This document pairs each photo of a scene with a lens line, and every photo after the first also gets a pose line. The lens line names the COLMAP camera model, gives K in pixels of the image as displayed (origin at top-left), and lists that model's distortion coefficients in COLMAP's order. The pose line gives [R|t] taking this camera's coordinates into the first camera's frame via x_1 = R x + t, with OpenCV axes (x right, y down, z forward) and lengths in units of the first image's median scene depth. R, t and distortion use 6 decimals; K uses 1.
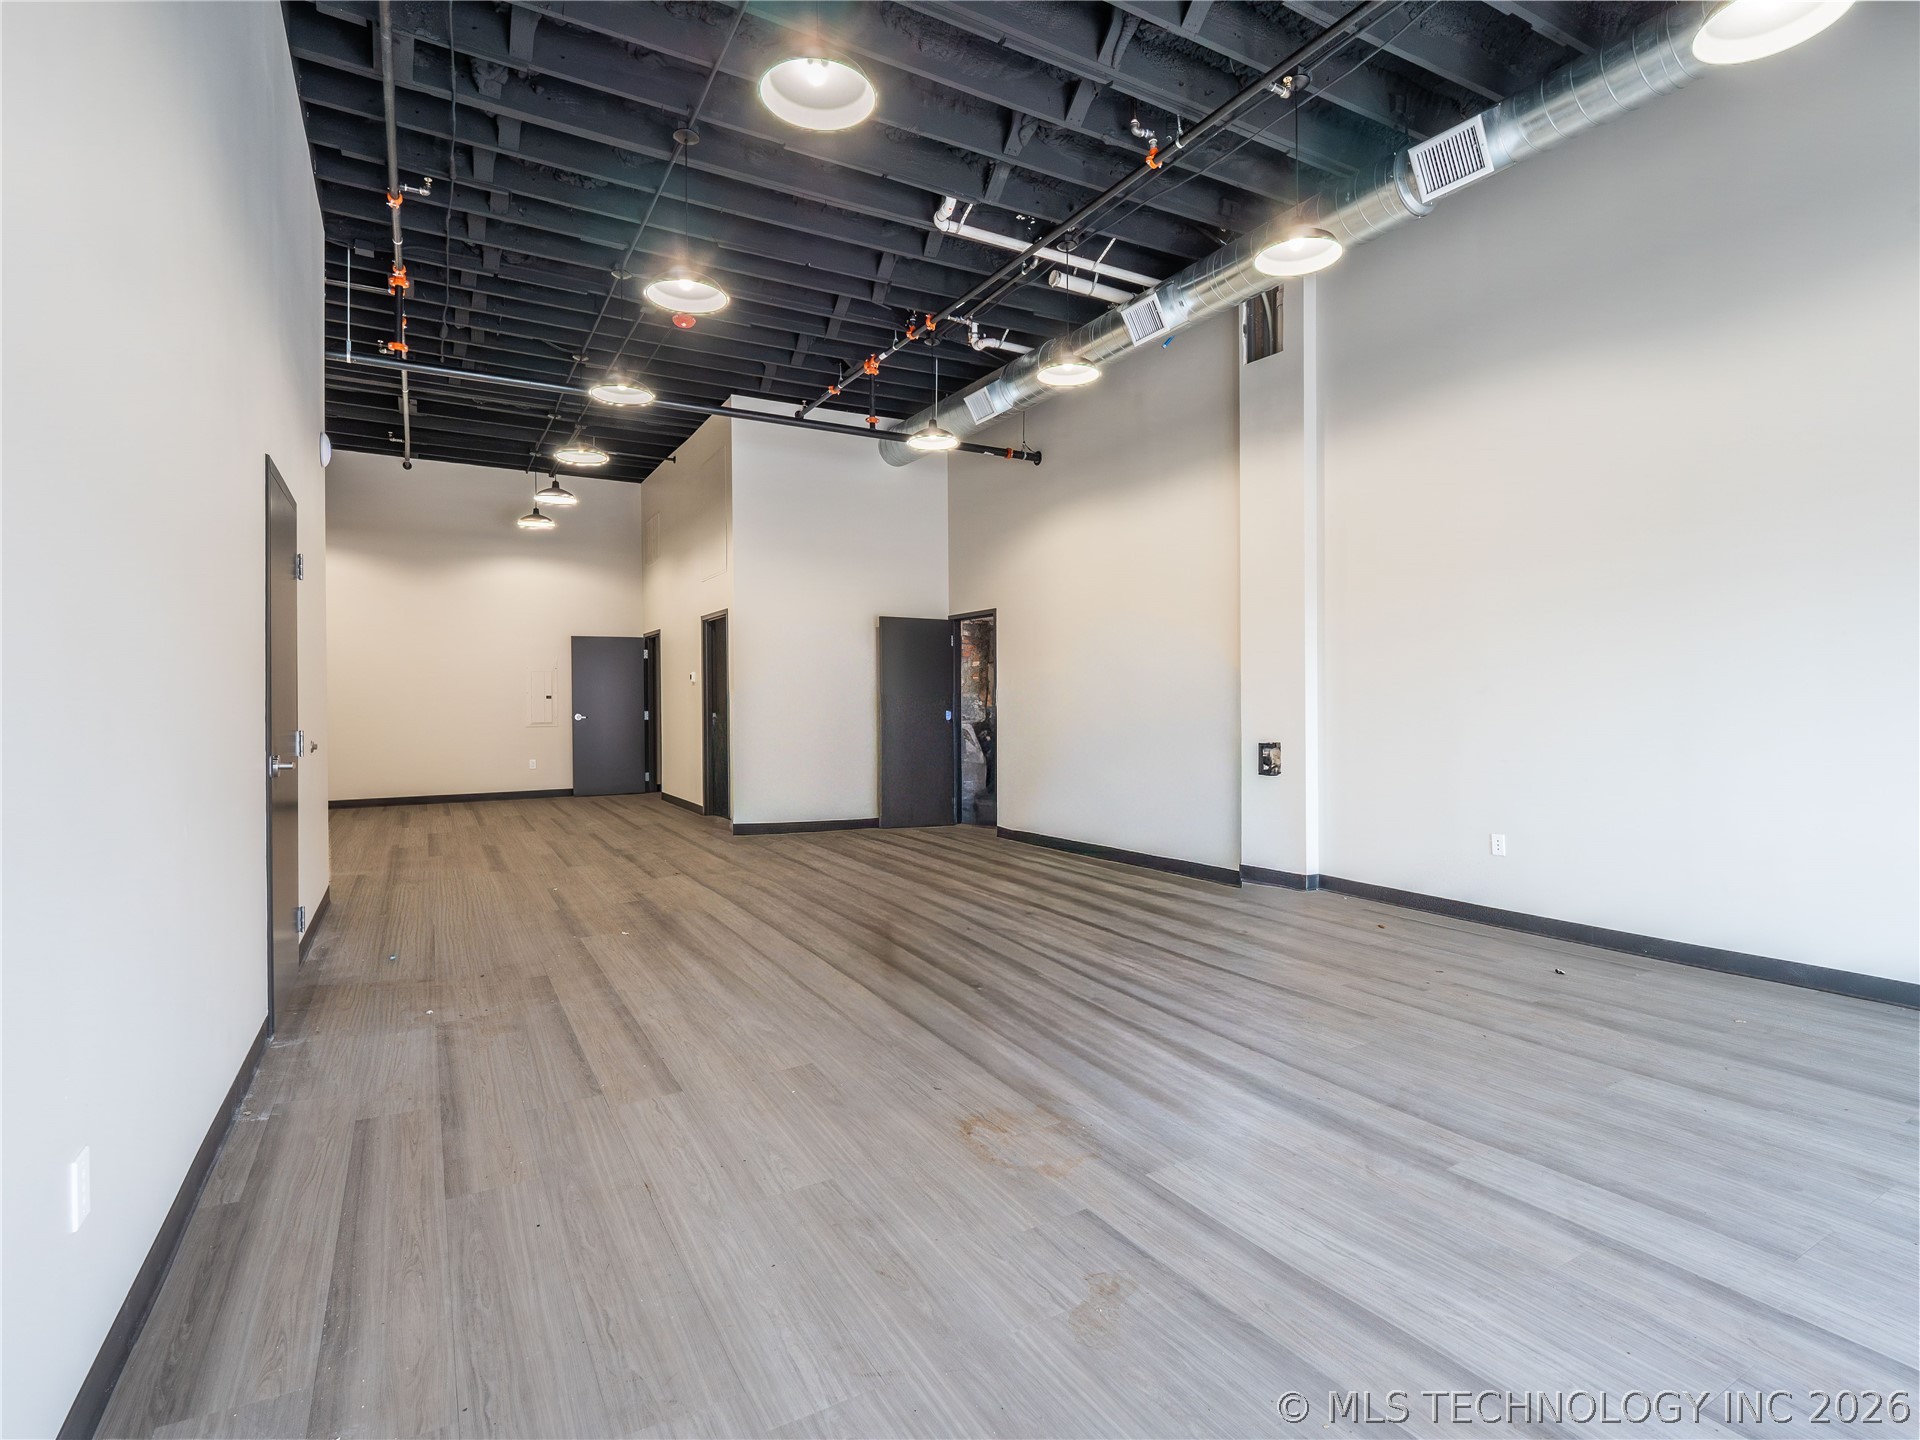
lens RADIAL K [[941.3, 0, 973.8], [0, 941.3, 708.5], [0, 0, 1]] dist [-0.011837, -0.001860]
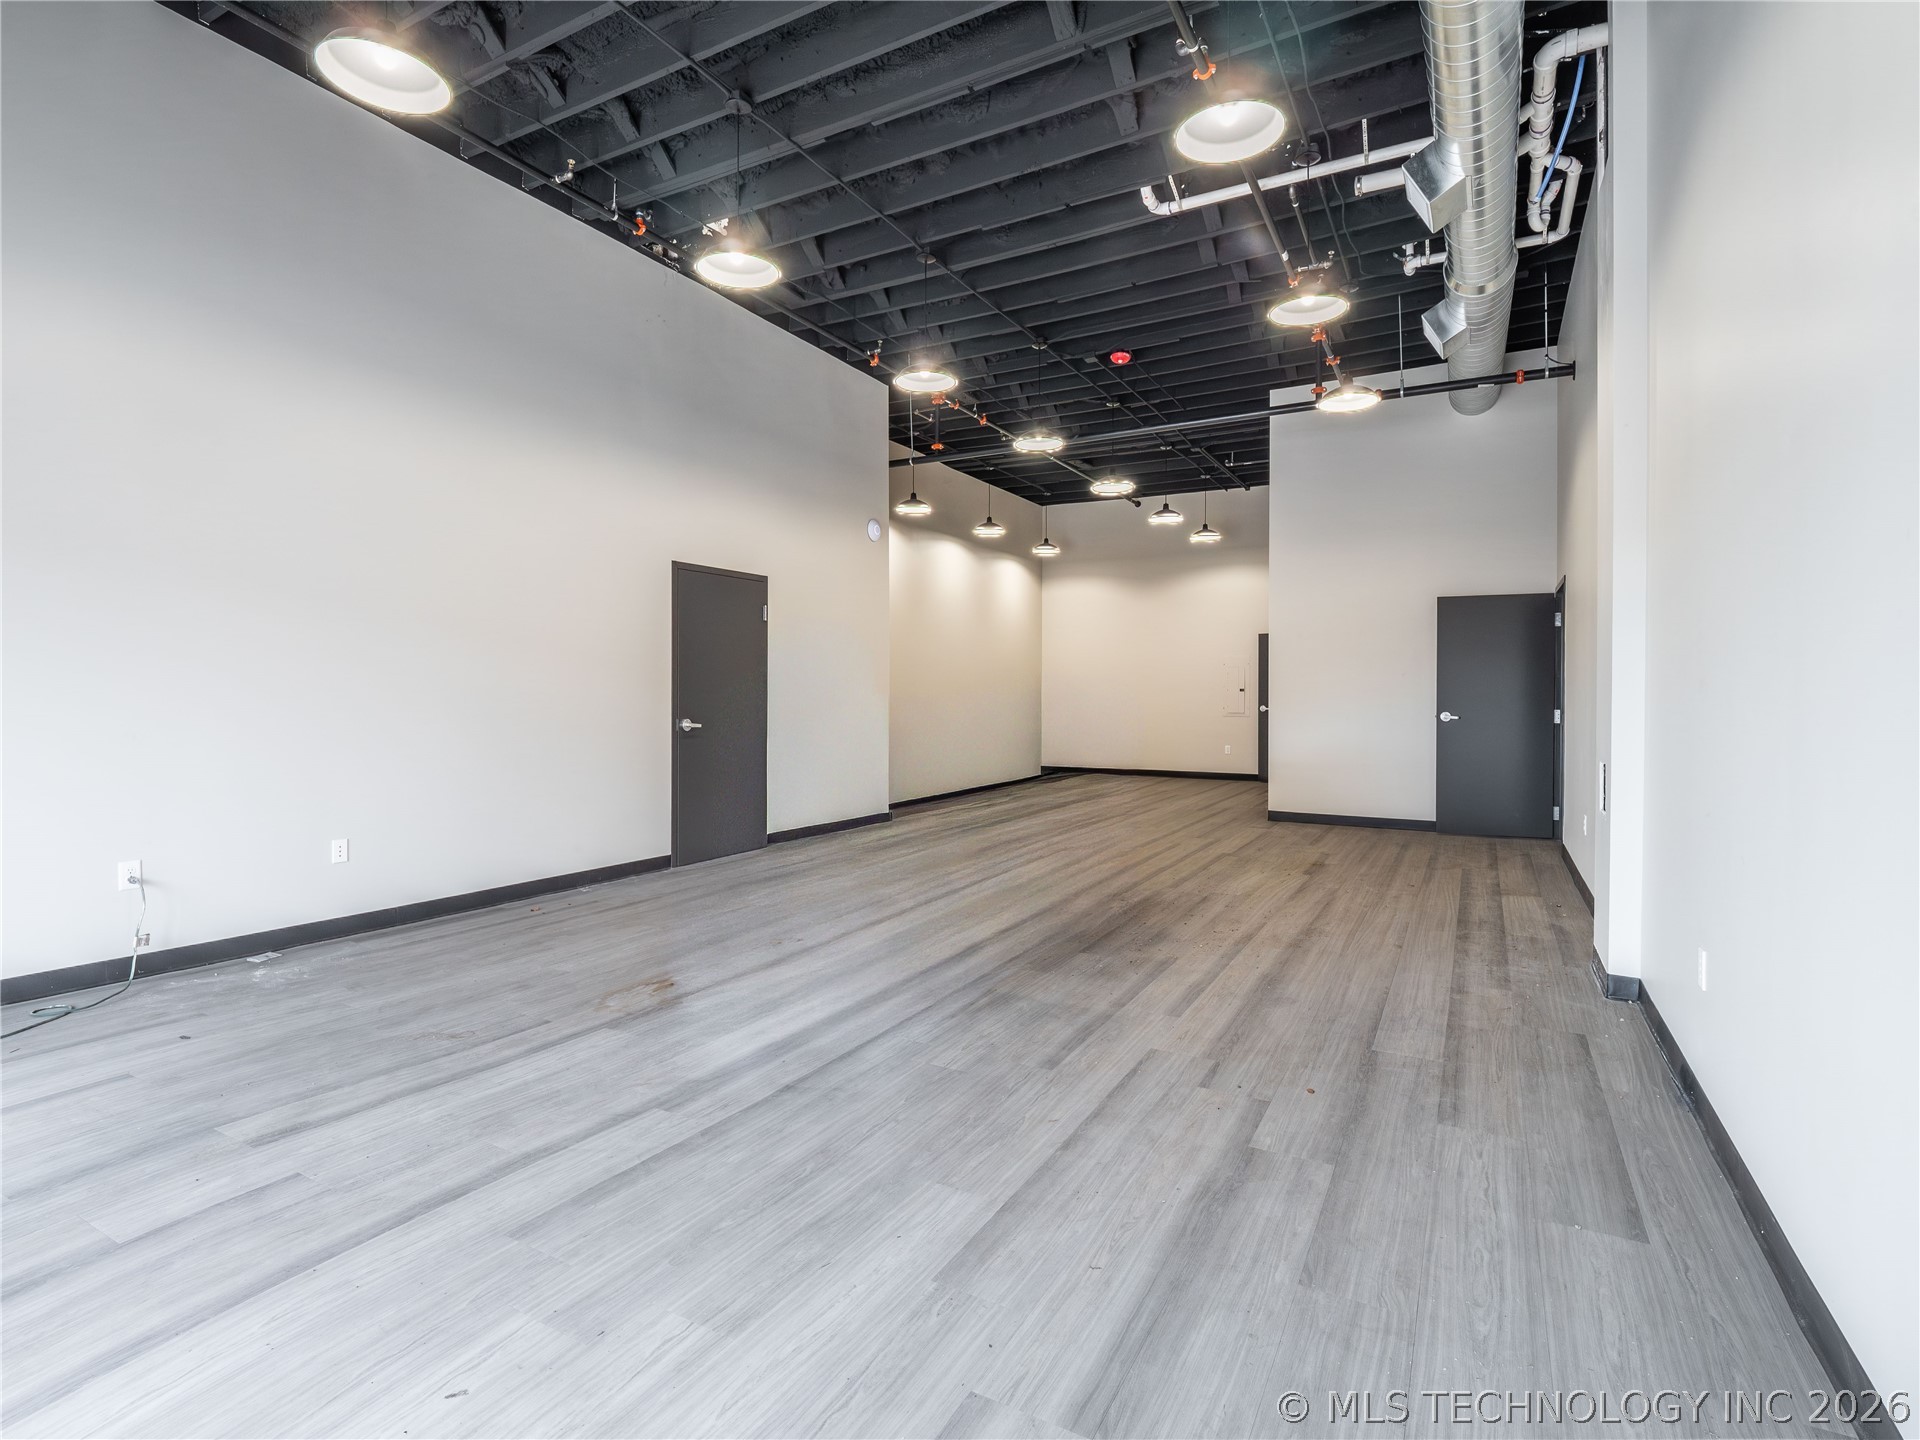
lens RADIAL K [[941.3, 0, 955.7], [0, 941.3, 708.2], [0, 0, 1]] dist [-0.011837, -0.001860]
pose [[0.505401, 0.020587, -0.862639, 1.448693], [-0.013808, 0.999780, 0.015771, -0.012632], [0.862774, 0.003940, 0.505574, 0.644585]]
